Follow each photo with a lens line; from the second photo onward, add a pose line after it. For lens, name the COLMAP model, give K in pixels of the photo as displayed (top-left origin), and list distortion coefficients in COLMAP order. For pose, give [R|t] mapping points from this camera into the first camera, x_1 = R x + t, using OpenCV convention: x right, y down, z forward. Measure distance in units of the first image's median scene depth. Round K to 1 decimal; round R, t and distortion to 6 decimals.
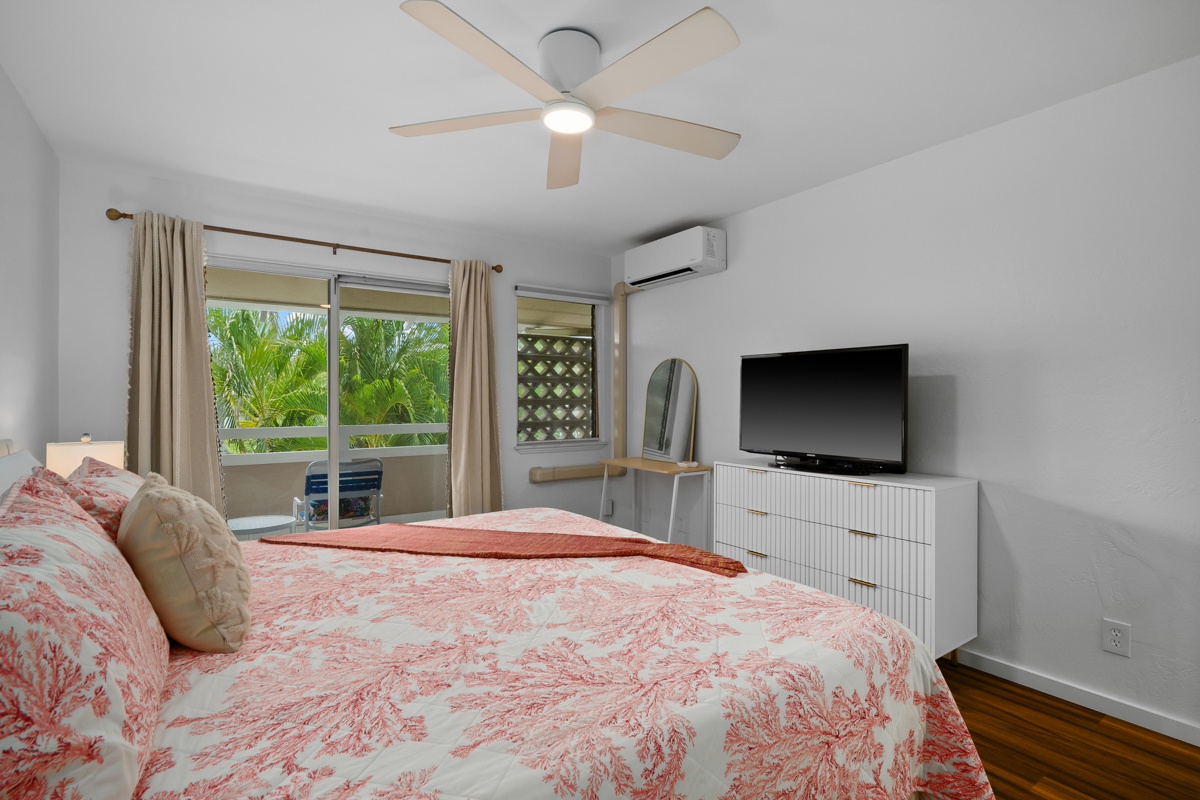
lens RADIAL K [[562.4, 0, 600.0], [0, 562.4, 400.0], [0, 0, 1]] dist [-0.009075, 0.000014]
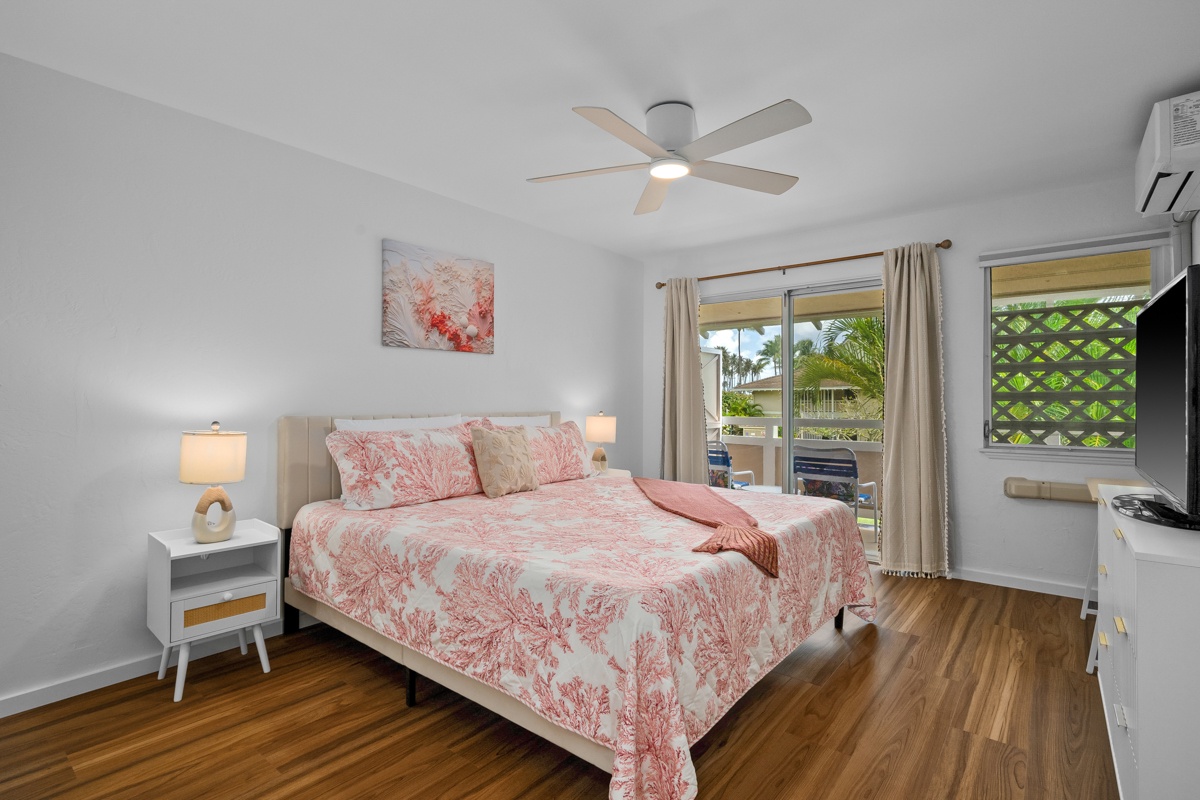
lens RADIAL K [[579.9, 0, 600.0], [0, 579.9, 400.0], [0, 0, 1]] dist [0.001519, 0.000163]
pose [[0.293746, 0.002318, -0.955881, 0.726217], [-0.002342, 0.999996, 0.001706, 0.013479], [0.955881, 0.001737, 0.293750, 0.291510]]
